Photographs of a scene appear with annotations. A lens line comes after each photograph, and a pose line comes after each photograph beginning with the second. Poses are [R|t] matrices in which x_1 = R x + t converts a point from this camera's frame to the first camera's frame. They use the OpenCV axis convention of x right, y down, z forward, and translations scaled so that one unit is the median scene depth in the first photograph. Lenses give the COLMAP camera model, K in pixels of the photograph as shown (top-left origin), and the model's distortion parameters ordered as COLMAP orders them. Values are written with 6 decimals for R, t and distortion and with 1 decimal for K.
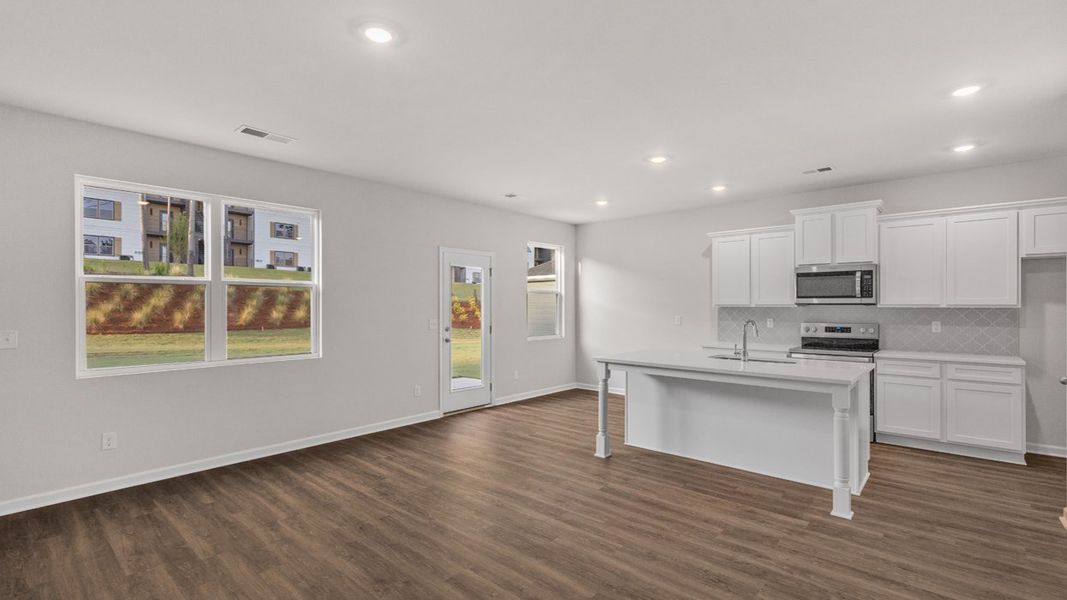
lens RADIAL K [[477.1, 0, 537.0], [0, 477.1, 305.0], [0, 0, 1]] dist [0.006658, -0.001280]
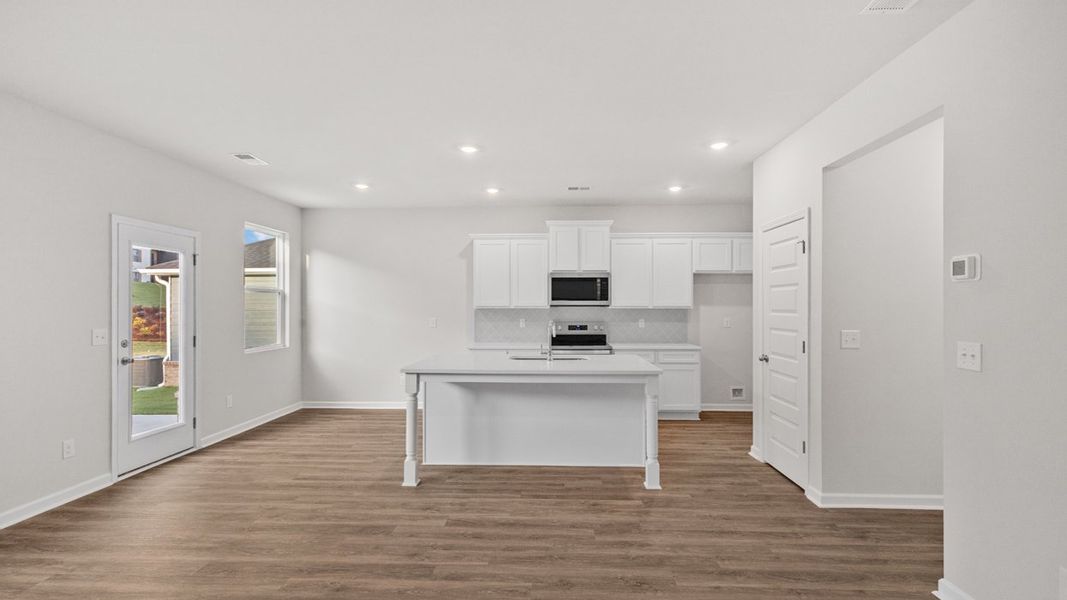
lens RADIAL K [[477.1, 0, 536.9], [0, 477.1, 306.4], [0, 0, 1]] dist [0.006658, -0.001280]
pose [[0.775167, 0.000763, 0.631756, -0.200035], [-0.000104, 0.999999, -0.001081, 0.001201], [-0.631757, 0.000772, 0.775166, 0.177695]]
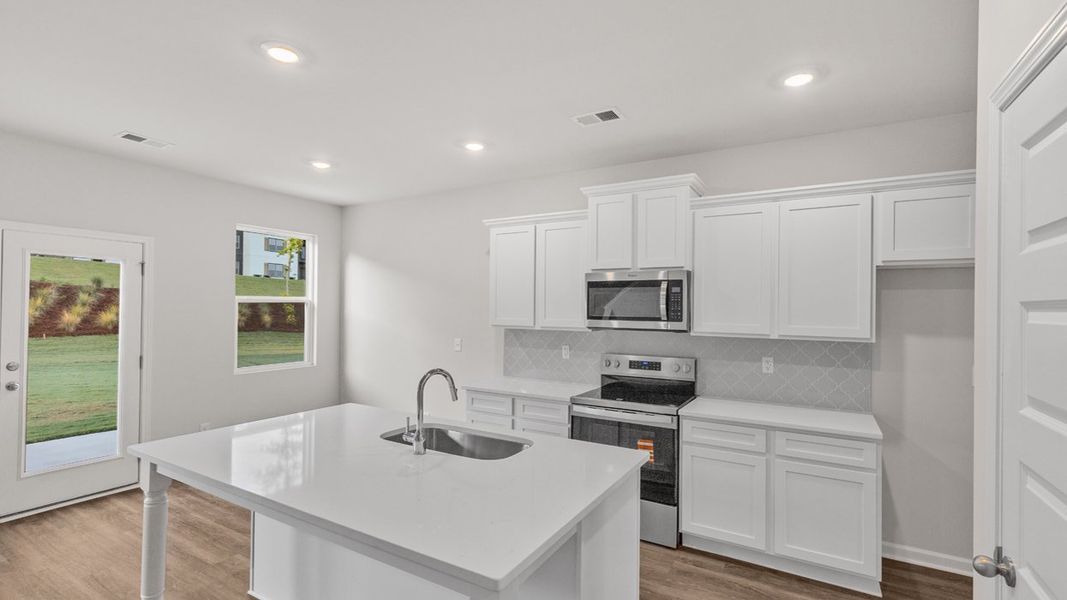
lens RADIAL K [[477.1, 0, 536.3], [0, 477.1, 304.4], [0, 0, 1]] dist [0.006658, -0.001280]
pose [[0.981880, 0.013961, 0.188989, 0.378675], [-0.012516, 0.999883, -0.008839, -0.030629], [-0.189090, 0.006313, 0.981939, 0.391948]]
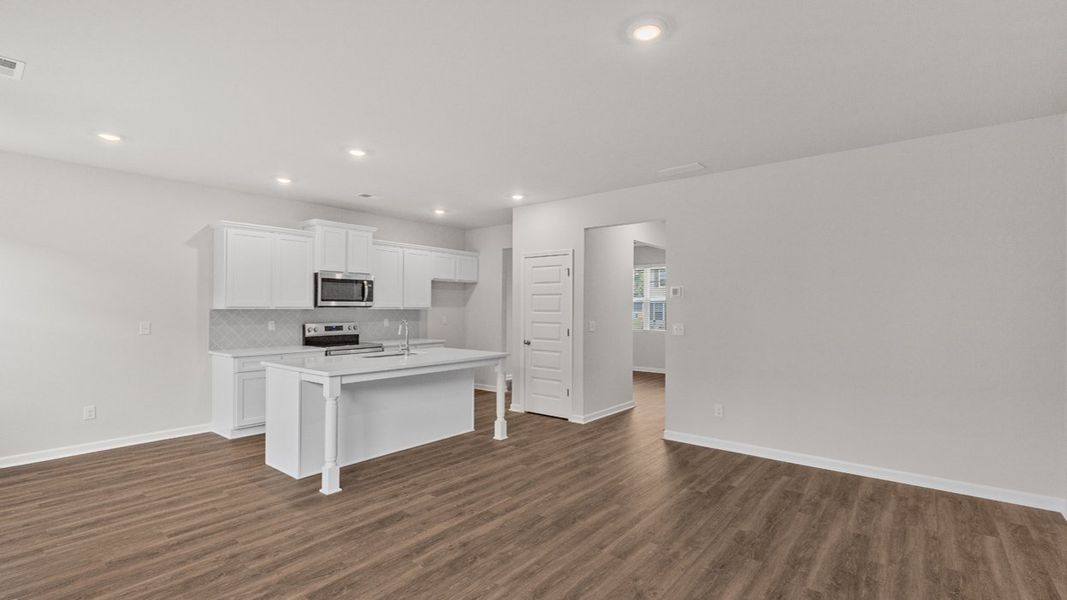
lens RADIAL K [[477.1, 0, 538.8], [0, 477.1, 305.1], [0, 0, 1]] dist [0.006658, -0.001280]
pose [[-0.046163, 0.006505, 0.998913, -0.619337], [-0.002683, 0.999974, -0.006636, 0.001276], [-0.998930, -0.002987, -0.046144, 0.605351]]
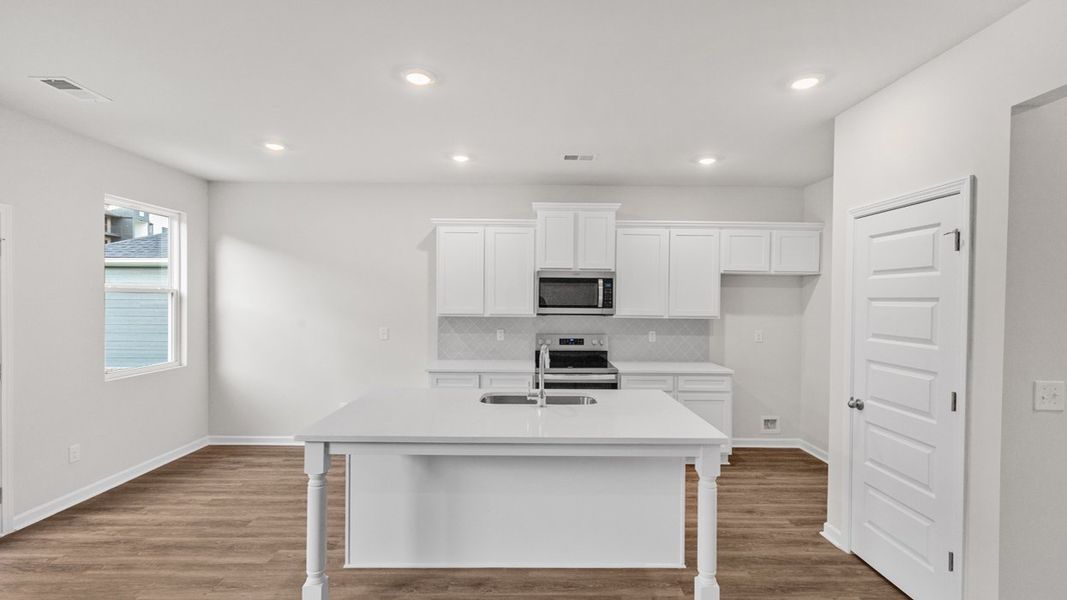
lens RADIAL K [[477.1, 0, 537.0], [0, 477.1, 305.0], [0, 0, 1]] dist [0.006658, -0.001280]
pose [[0.744547, -0.000538, 0.667570, -0.025976], [-0.009439, 0.999891, 0.011334, -0.030178], [-0.667504, -0.014740, 0.744460, 0.407083]]
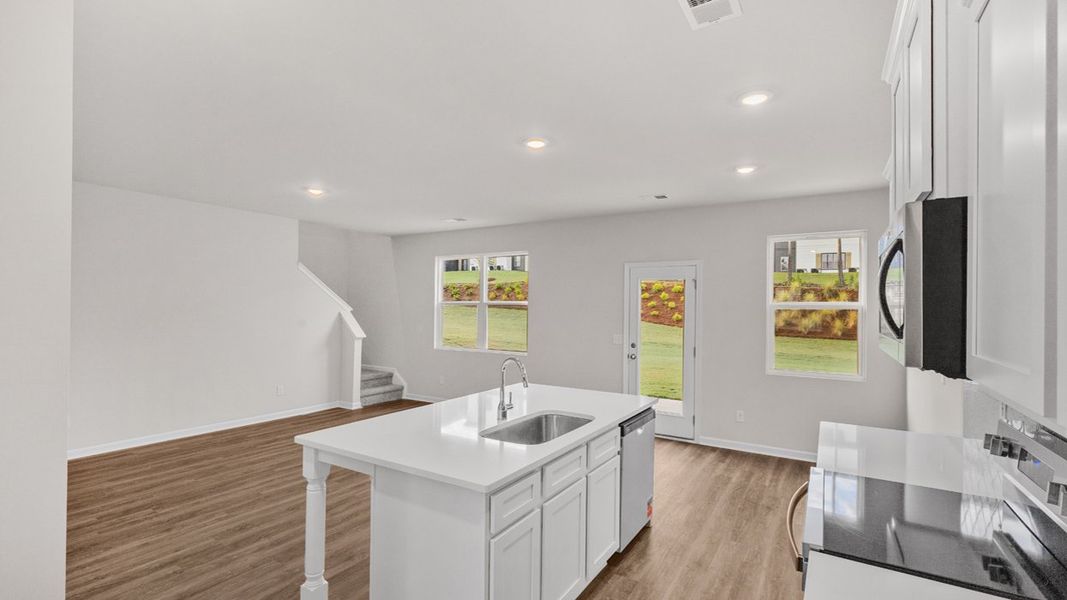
lens RADIAL K [[477.1, 0, 540.5], [0, 477.1, 301.6], [0, 0, 1]] dist [0.006658, -0.001280]
pose [[0.171186, -0.008612, -0.985201, 0.911893], [-0.011883, 0.999871, -0.010804, -0.032798], [0.985167, 0.013556, 0.171061, 0.774133]]
